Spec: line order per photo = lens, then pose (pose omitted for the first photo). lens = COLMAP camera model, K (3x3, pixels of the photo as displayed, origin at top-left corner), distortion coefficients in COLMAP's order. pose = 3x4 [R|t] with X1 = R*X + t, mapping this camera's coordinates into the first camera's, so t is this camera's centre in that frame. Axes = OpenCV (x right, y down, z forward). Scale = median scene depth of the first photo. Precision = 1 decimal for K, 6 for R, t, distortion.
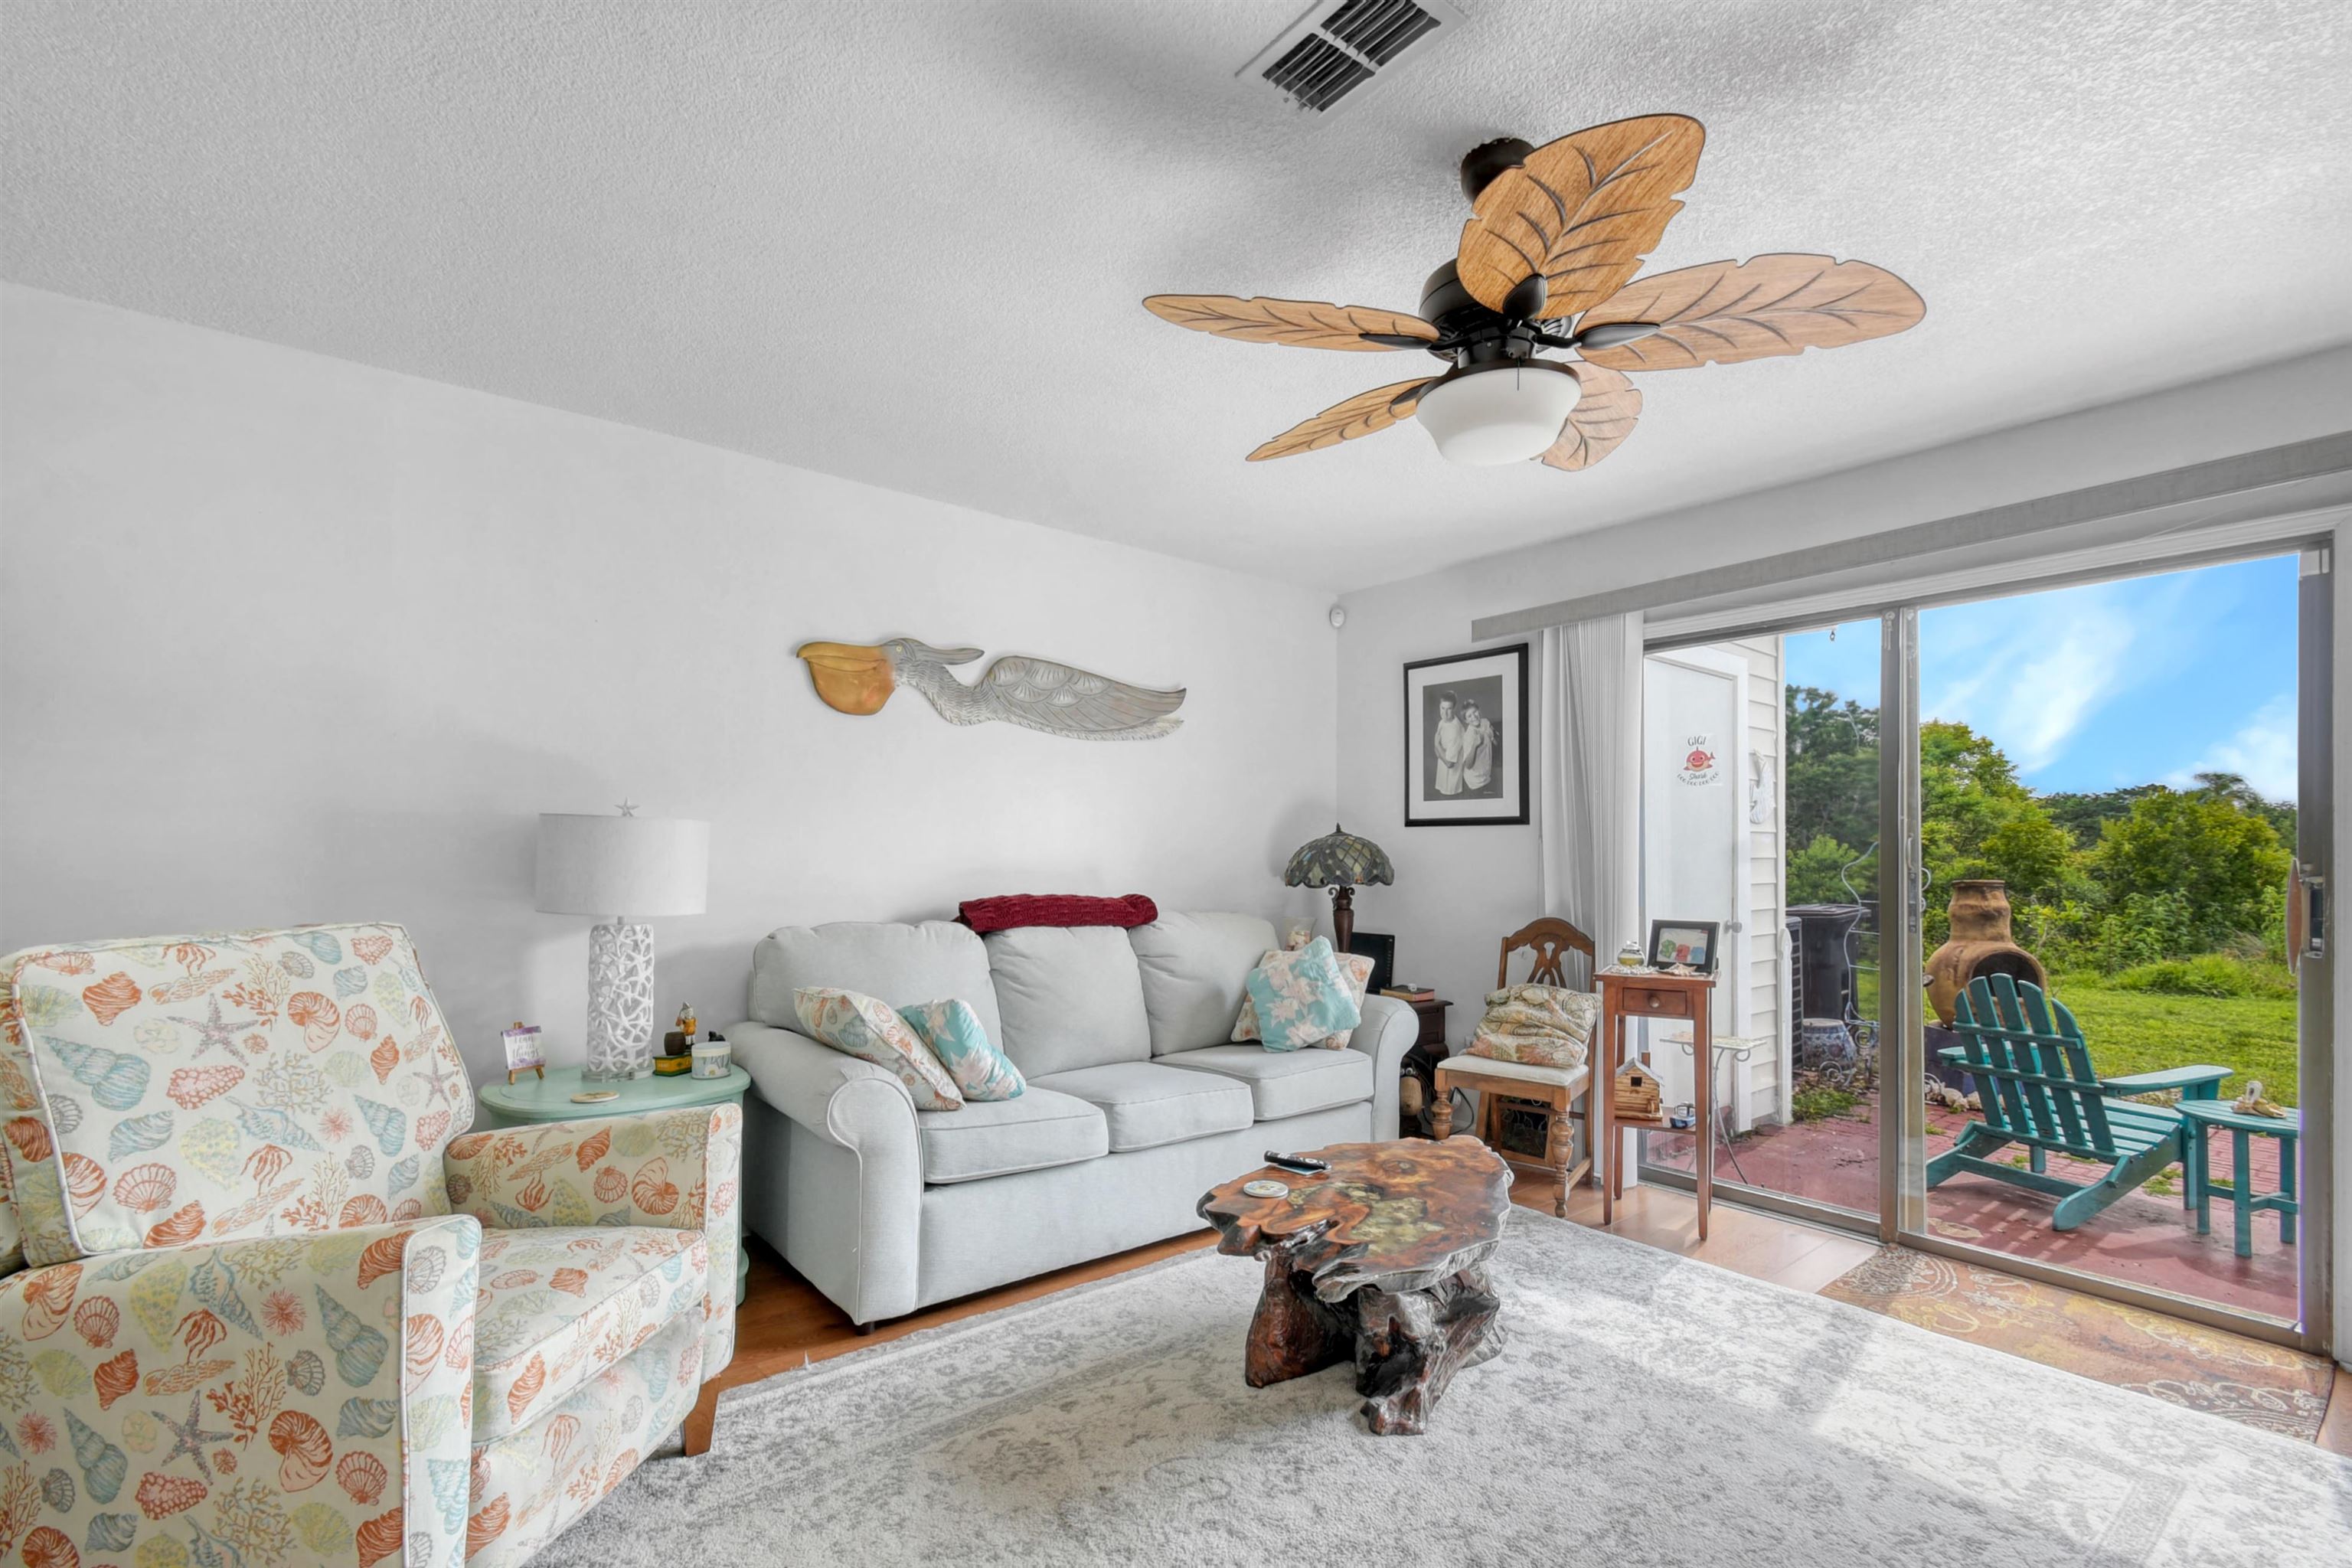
lens RADIAL K [[1079.6, 0, 1176.3], [0, 1079.6, 841.0], [0, 0, 1]] dist [0.000033, 0.000612]
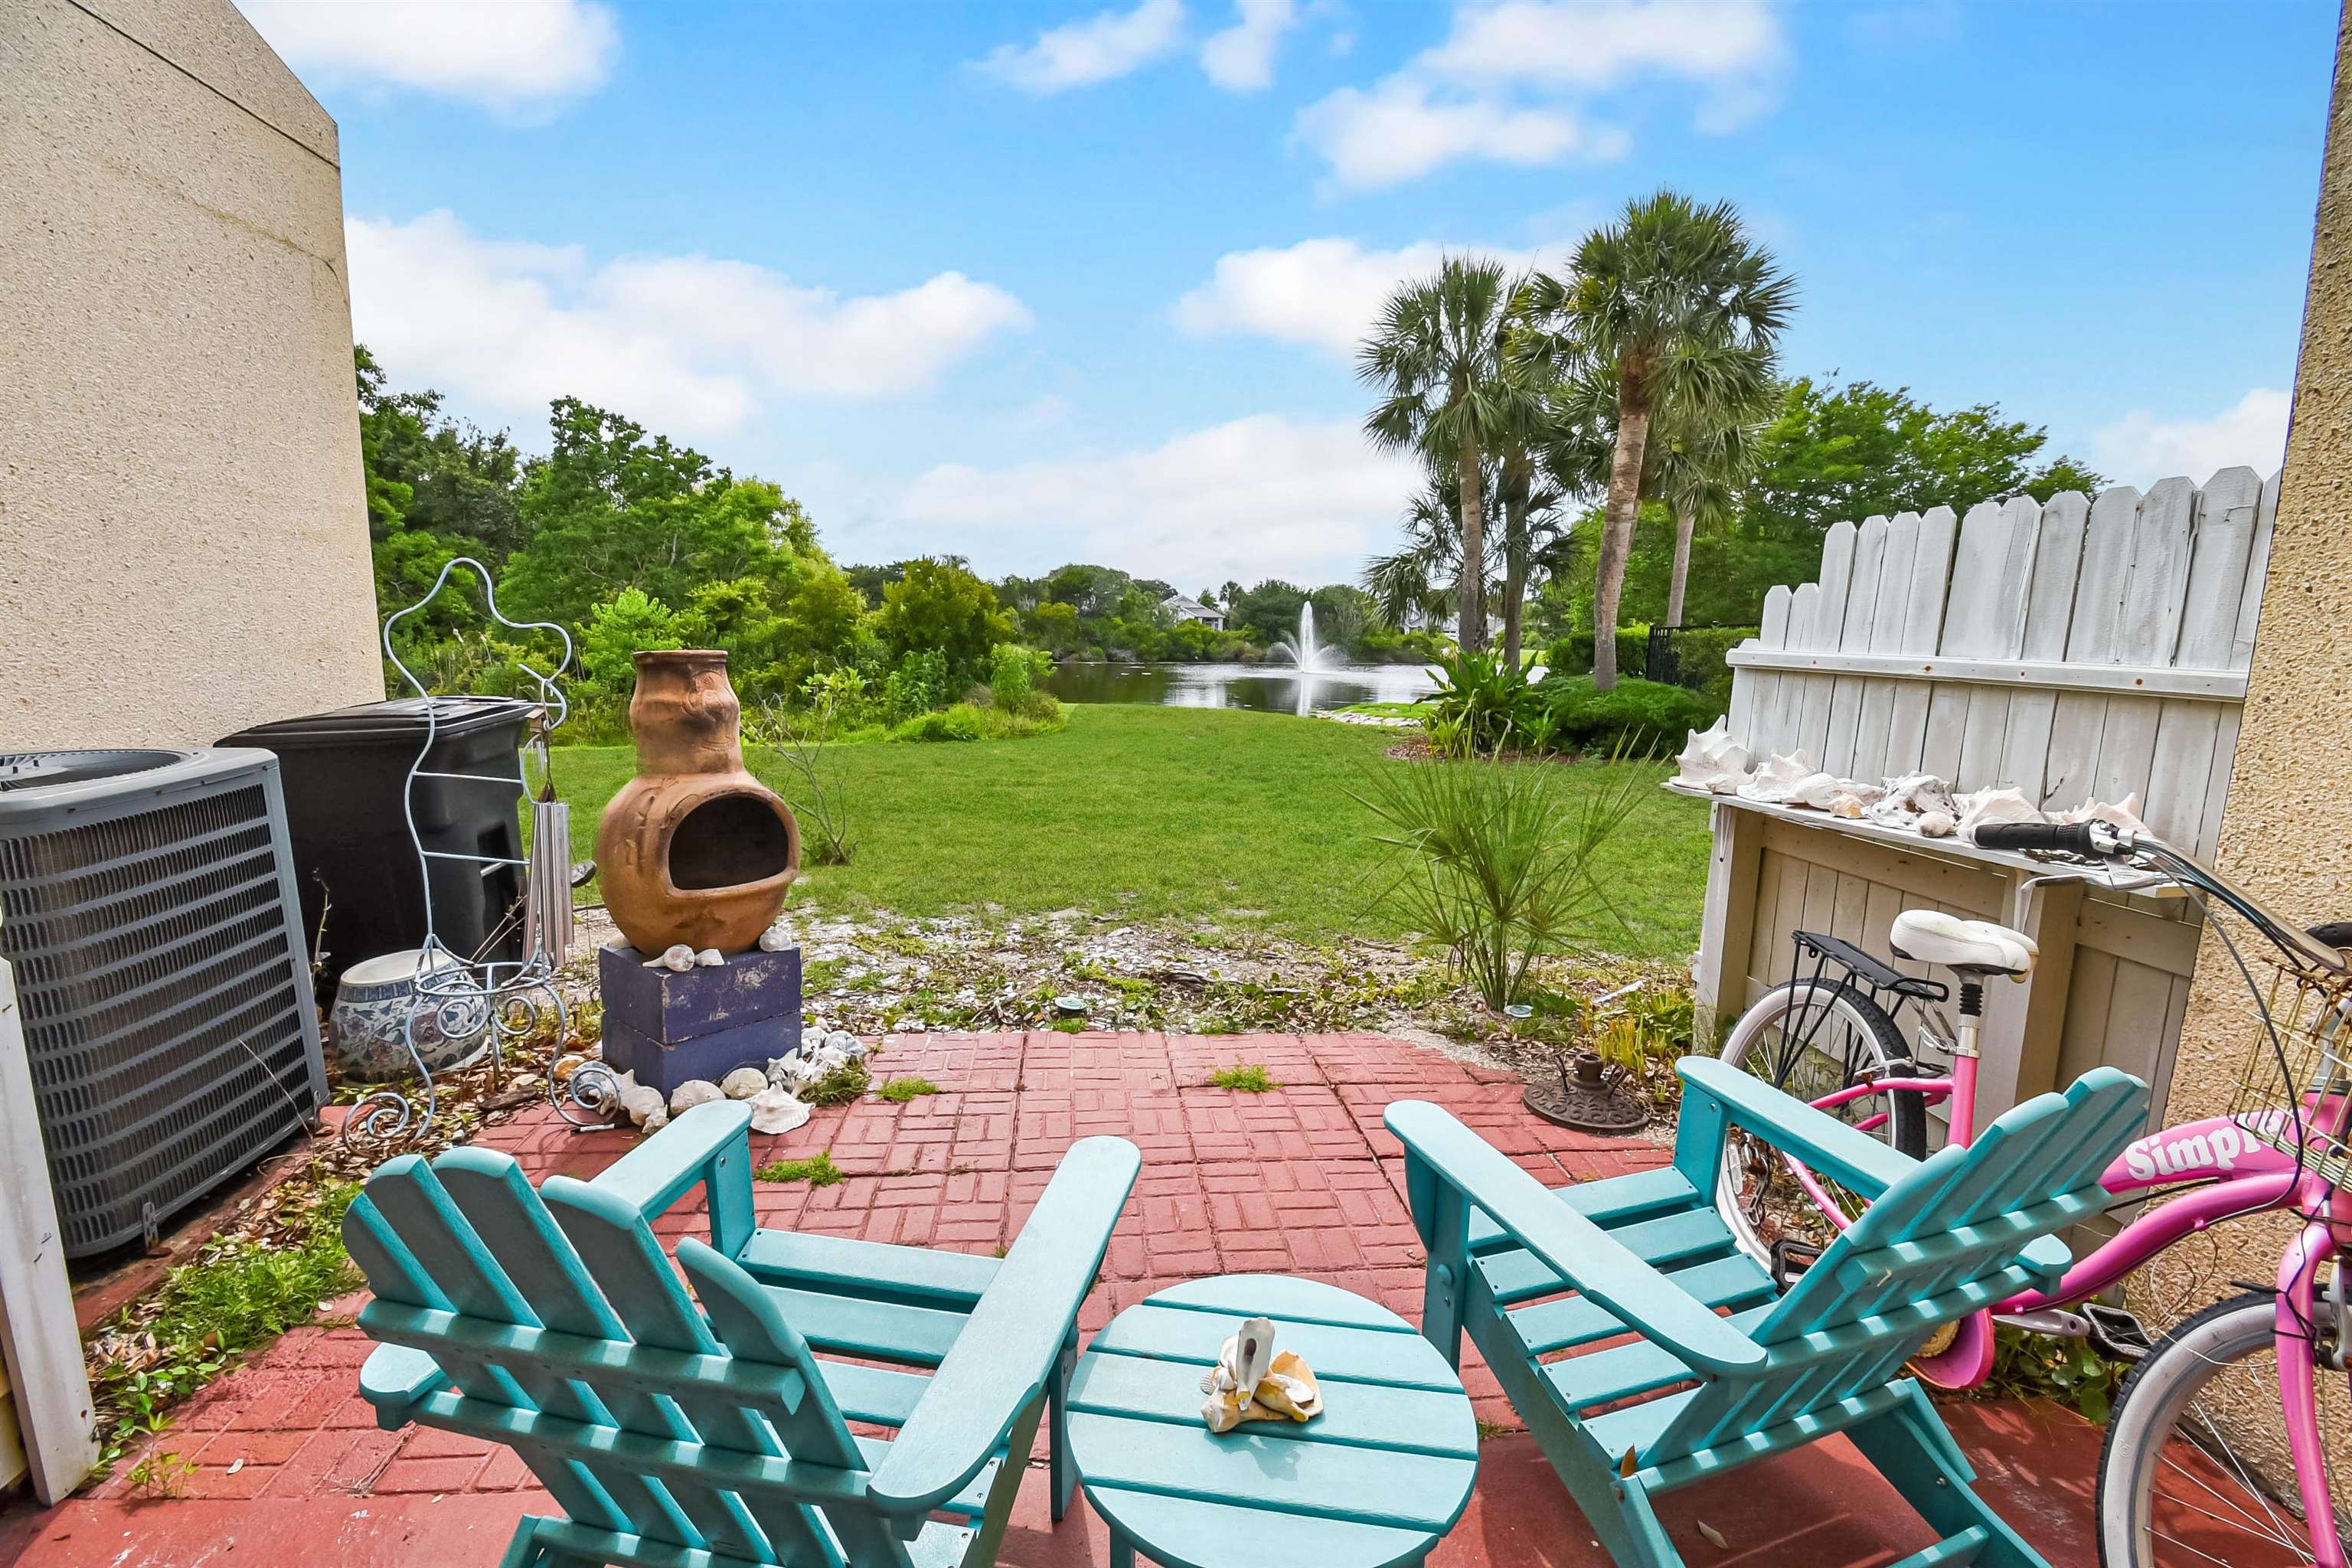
lens RADIAL K [[1079.6, 0, 1176.3], [0, 1079.6, 841.0], [0, 0, 1]] dist [0.000033, 0.000612]
pose [[0.568578, -0.154450, 0.808000, 0.115584], [-0.027283, 0.978136, 0.206170, 0.003376], [-0.822177, -0.139268, 0.551933, 0.132706]]
